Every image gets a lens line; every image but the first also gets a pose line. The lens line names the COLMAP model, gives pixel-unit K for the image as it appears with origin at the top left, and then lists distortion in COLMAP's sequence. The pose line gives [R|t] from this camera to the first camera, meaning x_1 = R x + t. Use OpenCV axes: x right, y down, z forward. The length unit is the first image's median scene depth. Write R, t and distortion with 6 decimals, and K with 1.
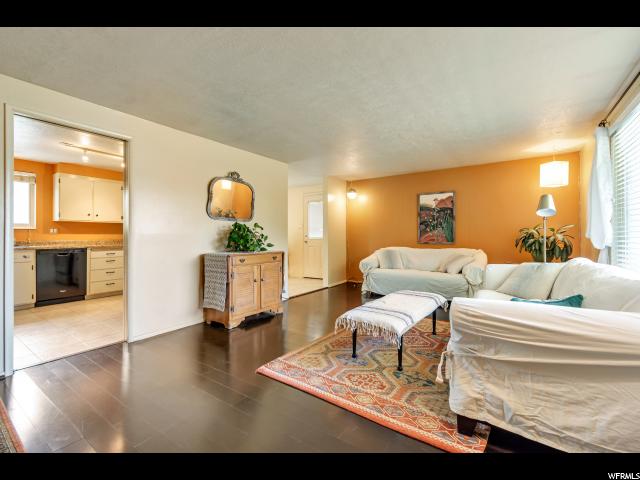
lens RADIAL K [[288.9, 0, 321.5], [0, 288.9, 236.2], [0, 0, 1]] dist [-0.002413, -0.000316]
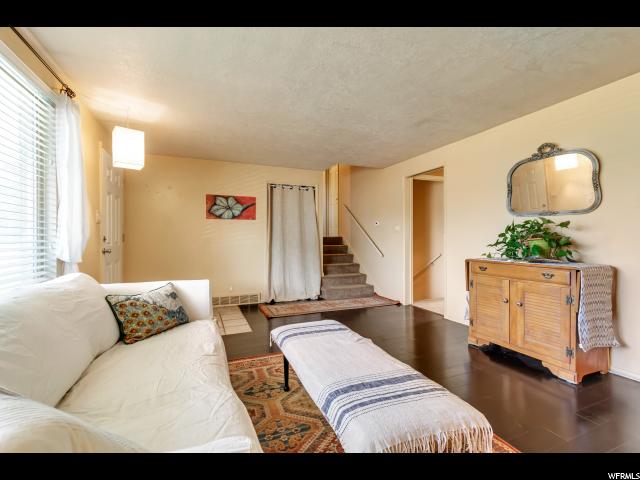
lens RADIAL K [[288.9, 0, 319.9], [0, 288.9, 237.2], [0, 0, 1]] dist [-0.002413, -0.000316]
pose [[-0.544293, 0.000812, -0.838895, 0.630006], [0.003245, 0.999994, -0.001138, -0.003653], [0.838889, -0.003342, -0.544292, 1.030619]]
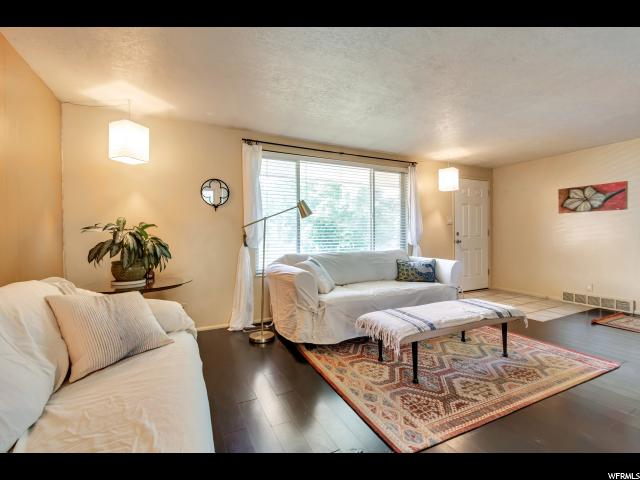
lens RADIAL K [[288.9, 0, 323.1], [0, 288.9, 238.0], [0, 0, 1]] dist [-0.002413, -0.000316]
pose [[-0.878756, 0.002570, 0.477264, 0.136535], [0.009409, 0.999884, 0.011940, -0.002829], [-0.477178, 0.014983, -0.878679, 1.562903]]
